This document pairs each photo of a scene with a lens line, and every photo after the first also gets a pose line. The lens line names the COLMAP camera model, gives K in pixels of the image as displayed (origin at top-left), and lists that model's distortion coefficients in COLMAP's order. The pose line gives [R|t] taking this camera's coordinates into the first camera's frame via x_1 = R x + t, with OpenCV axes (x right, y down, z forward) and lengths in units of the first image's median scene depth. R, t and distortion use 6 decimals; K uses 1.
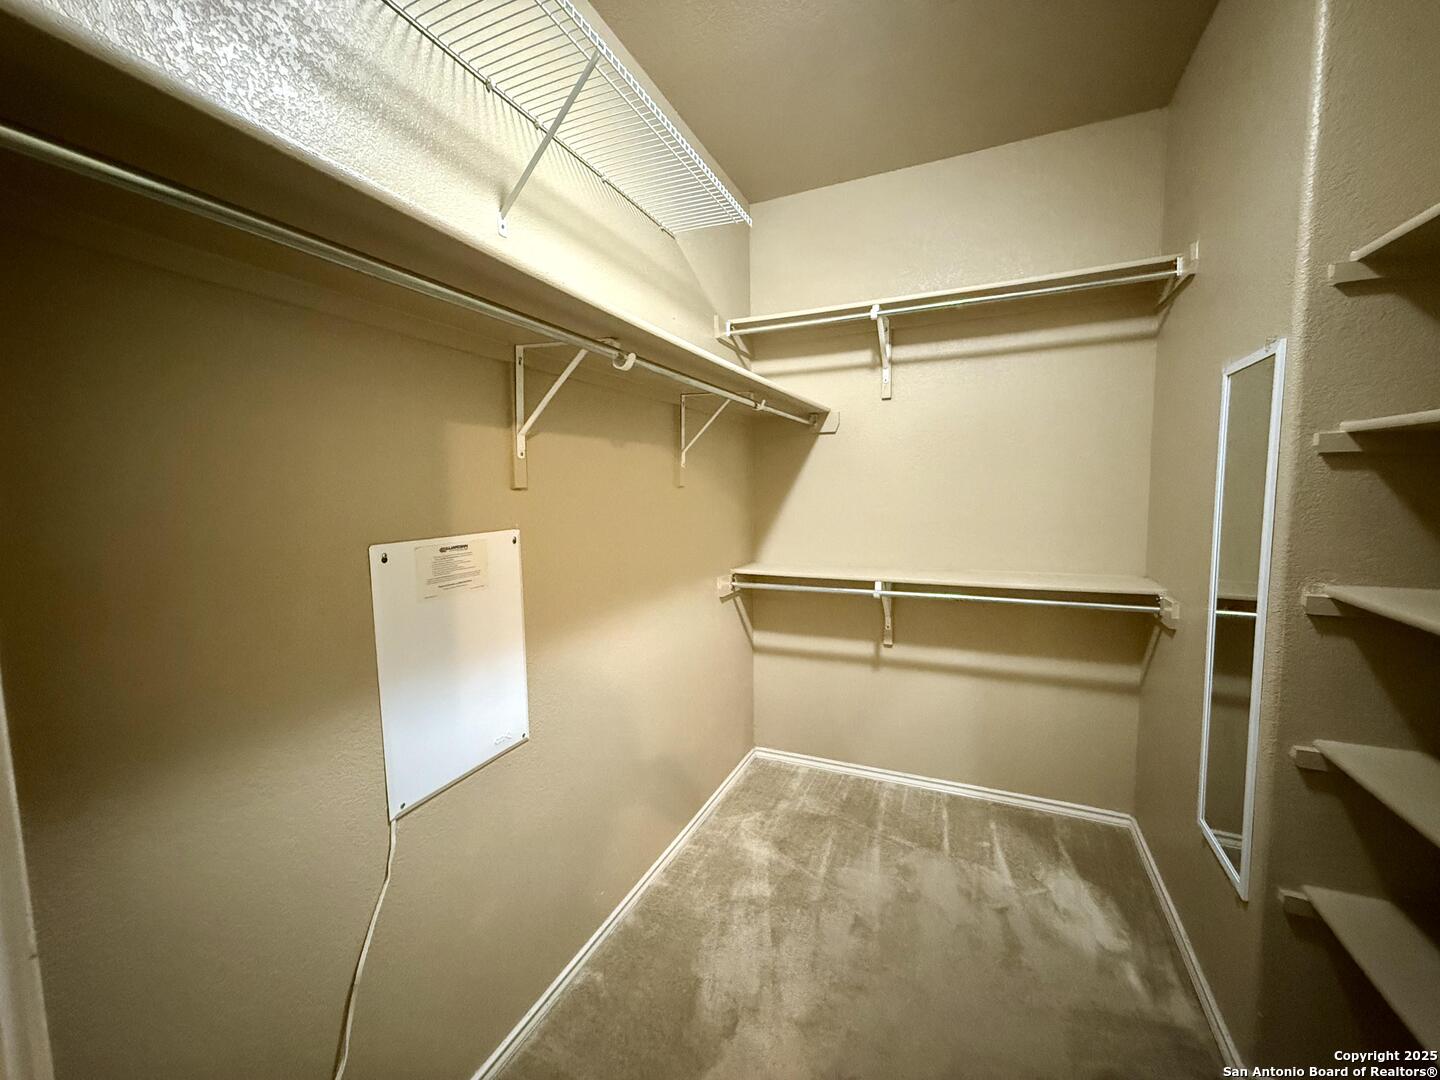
lens RADIAL K [[574.4, 0, 712.1], [0, 574.4, 541.1], [0, 0, 1]] dist [-0.000528, -0.000612]
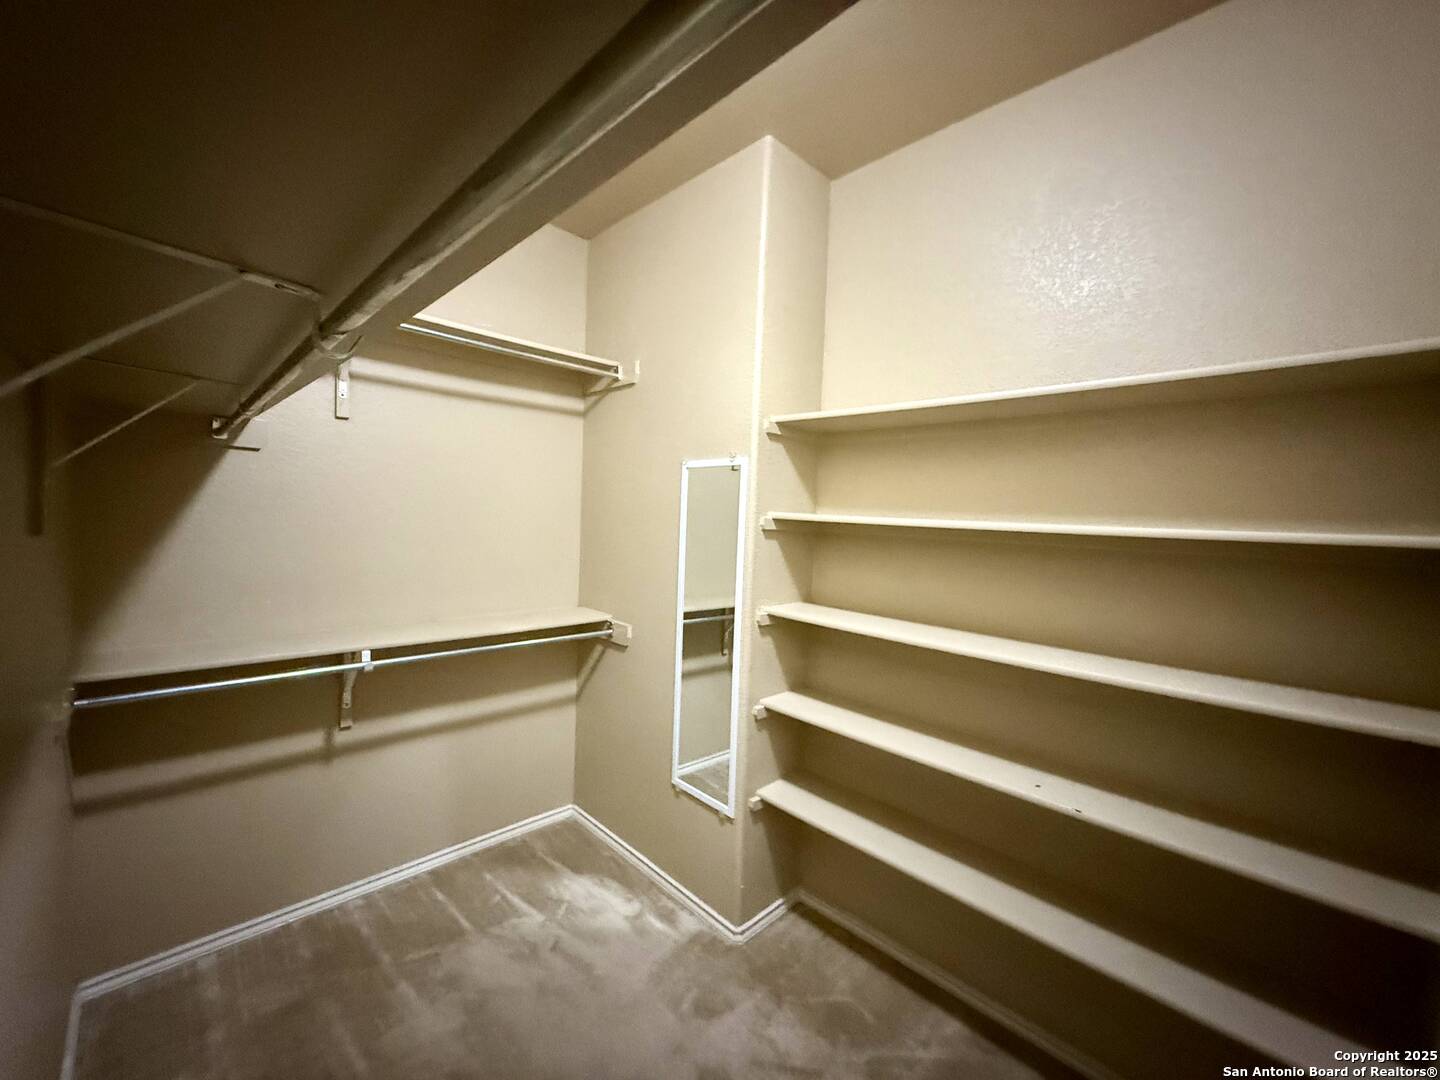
lens RADIAL K [[574.4, 0, 713.9], [0, 574.4, 539.9], [0, 0, 1]] dist [-0.000528, -0.000612]
pose [[0.355634, -0.010557, 0.934566, -0.312291], [0.040711, 0.999162, -0.004205, -0.065835], [-0.933738, 0.039543, 0.355766, 0.292805]]
